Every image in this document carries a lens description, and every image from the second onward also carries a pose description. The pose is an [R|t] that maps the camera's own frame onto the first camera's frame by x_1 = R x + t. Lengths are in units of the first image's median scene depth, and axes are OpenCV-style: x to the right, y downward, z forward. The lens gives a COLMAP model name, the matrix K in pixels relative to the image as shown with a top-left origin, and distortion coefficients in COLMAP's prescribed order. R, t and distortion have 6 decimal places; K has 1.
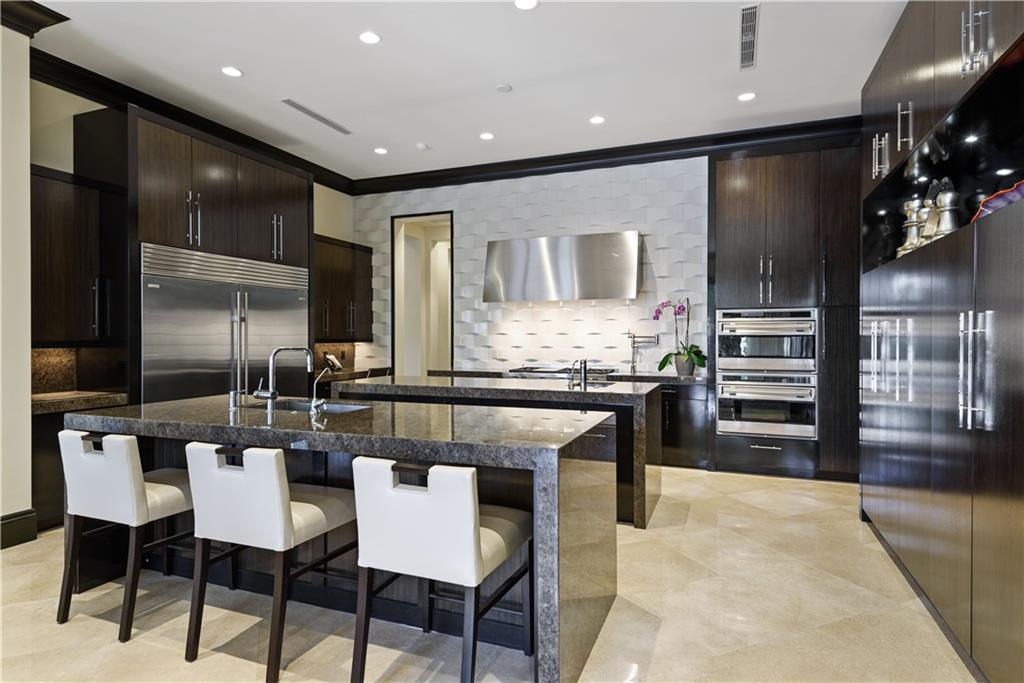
lens RADIAL K [[553.6, 0, 512.0], [0, 553.6, 341.5], [0, 0, 1]] dist [0.000370, 0.000090]
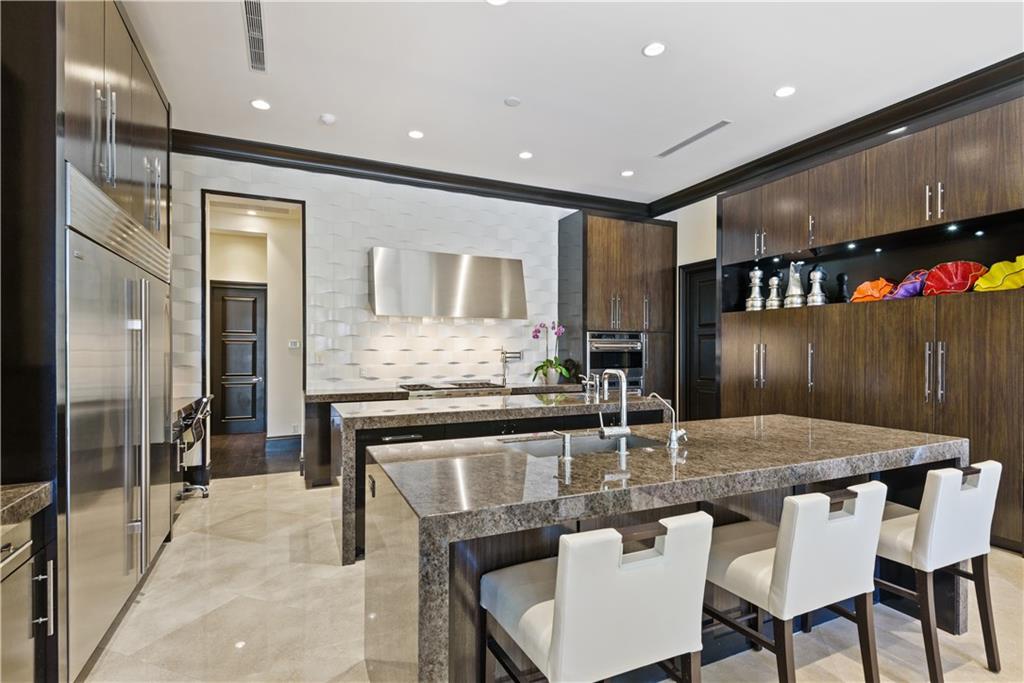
lens RADIAL K [[494.4, 0, 513.6], [0, 494.4, 353.2], [0, 0, 1]] dist [-0.000798, -0.000232]
pose [[0.683681, -0.004221, 0.729769, -0.501837], [0.005733, 0.999983, 0.000412, -0.007697], [-0.729758, 0.003902, 0.683694, 0.304611]]
